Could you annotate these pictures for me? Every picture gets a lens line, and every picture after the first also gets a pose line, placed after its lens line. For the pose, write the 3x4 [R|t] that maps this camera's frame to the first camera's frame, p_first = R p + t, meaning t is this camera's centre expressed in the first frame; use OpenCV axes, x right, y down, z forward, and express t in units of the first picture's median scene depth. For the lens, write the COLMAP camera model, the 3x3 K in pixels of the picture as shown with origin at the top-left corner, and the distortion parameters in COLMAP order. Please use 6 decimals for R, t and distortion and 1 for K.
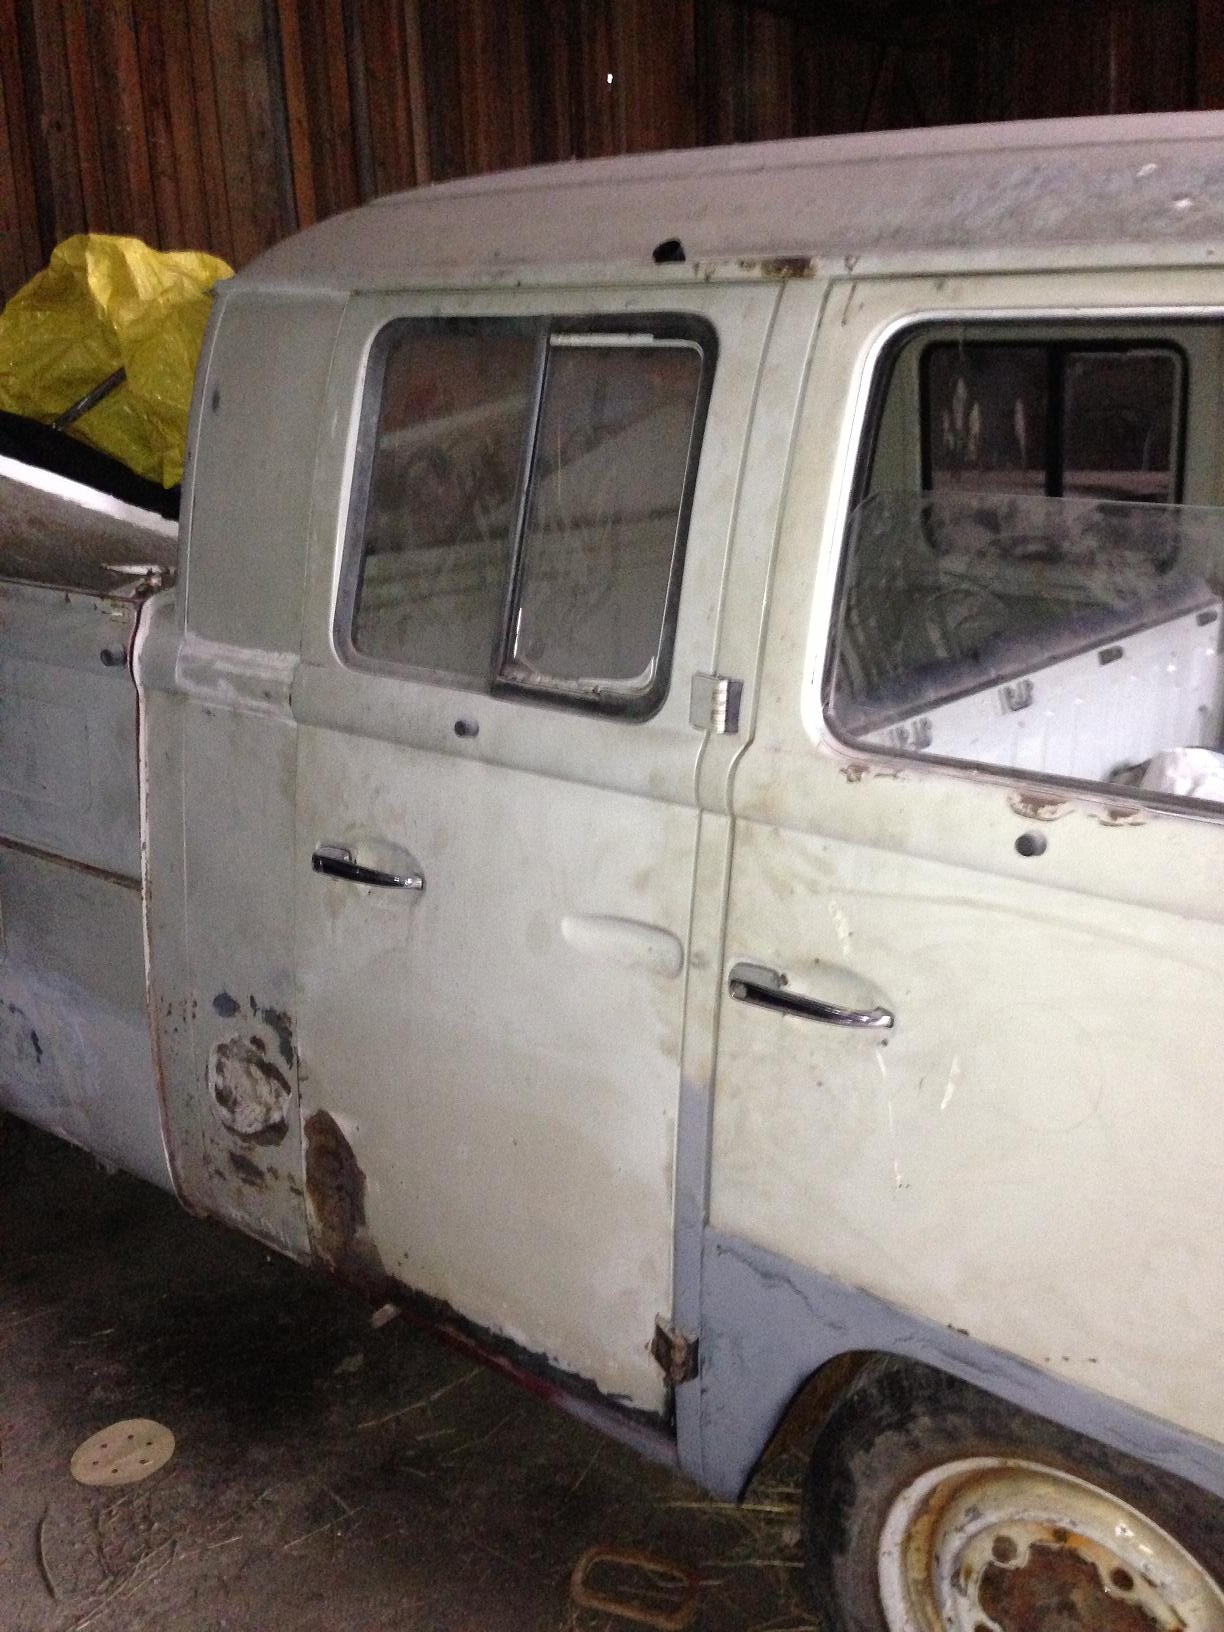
lens RADIAL K [[1504.1, 0, 612.0], [0, 1504.1, 816.0], [0, 0, 1]] dist [0.151876, -0.245608]
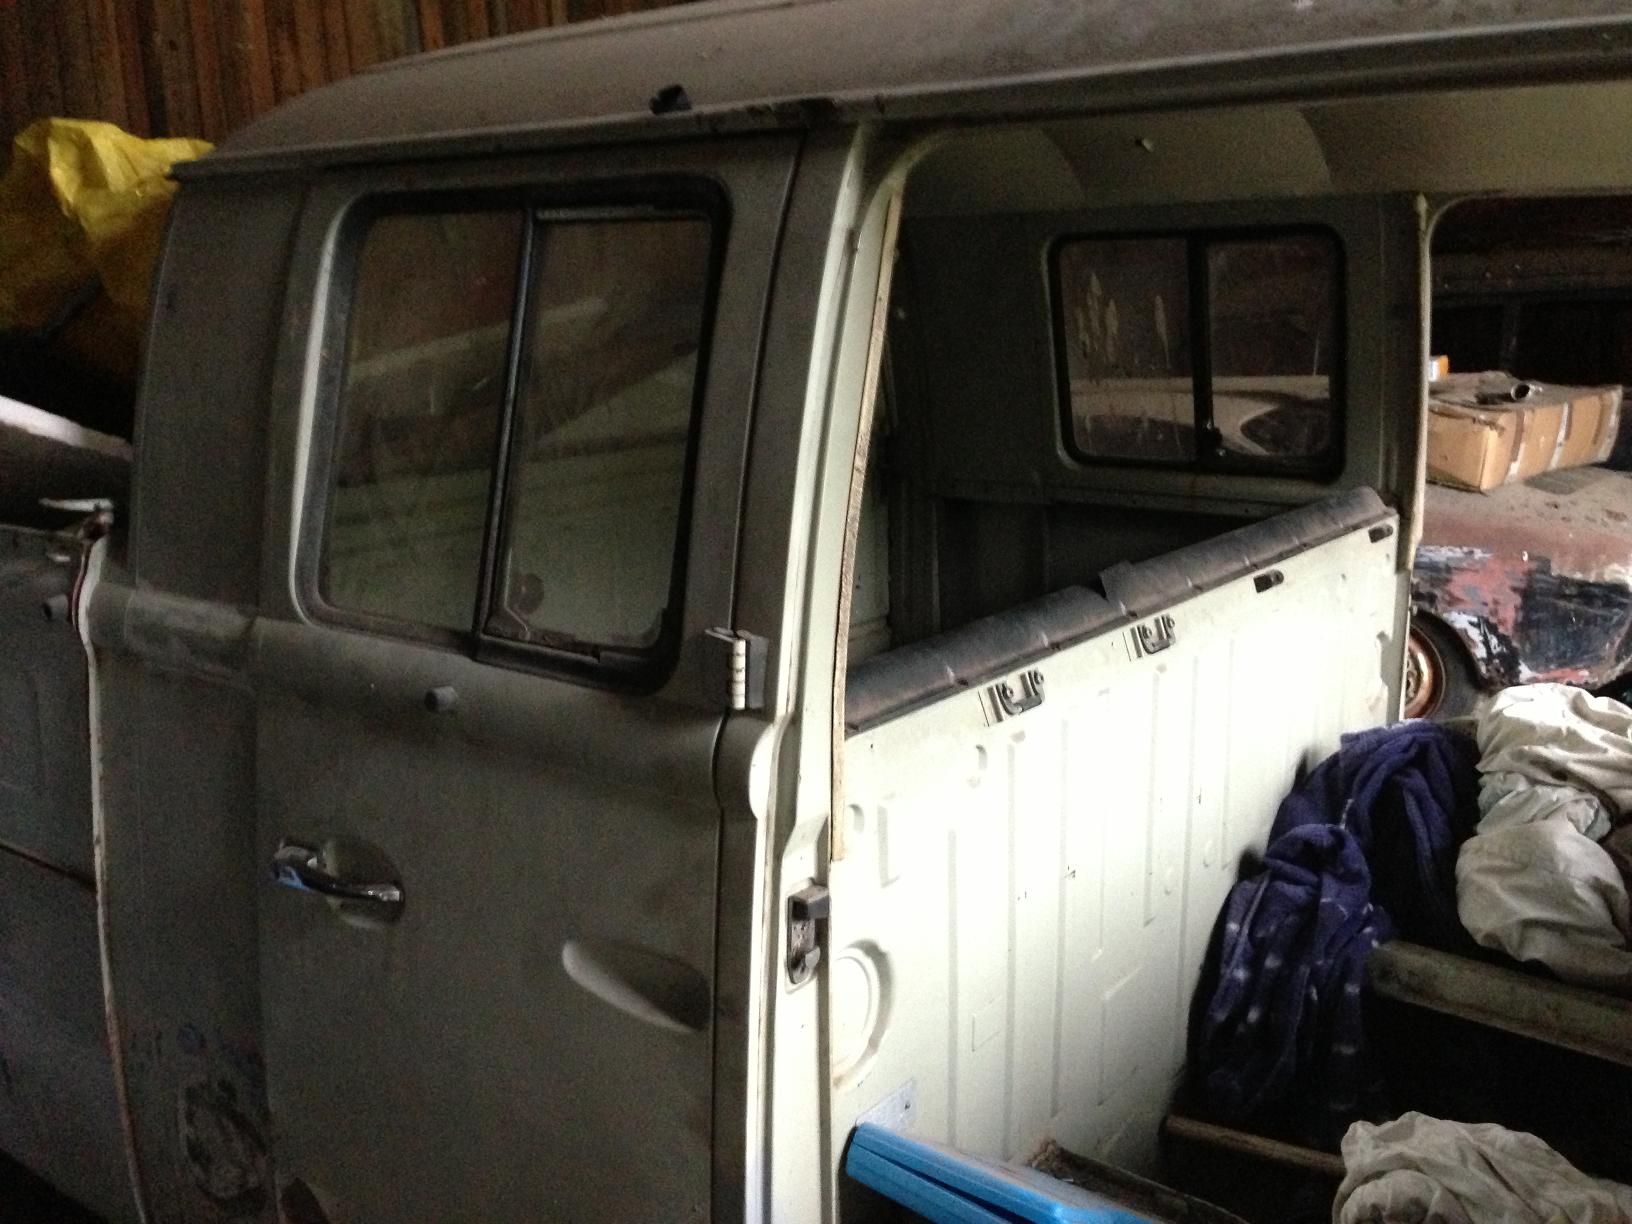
lens RADIAL K [[1504.1, 0, 816.0], [0, 1504.1, 612.0], [0, 0, 1]] dist [0.151876, -0.245608]
pose [[0.999744, -0.021434, 0.007180, 0.073736], [0.021916, 0.996893, -0.075655, -0.031810], [-0.005536, 0.075793, 0.997108, 0.168741]]
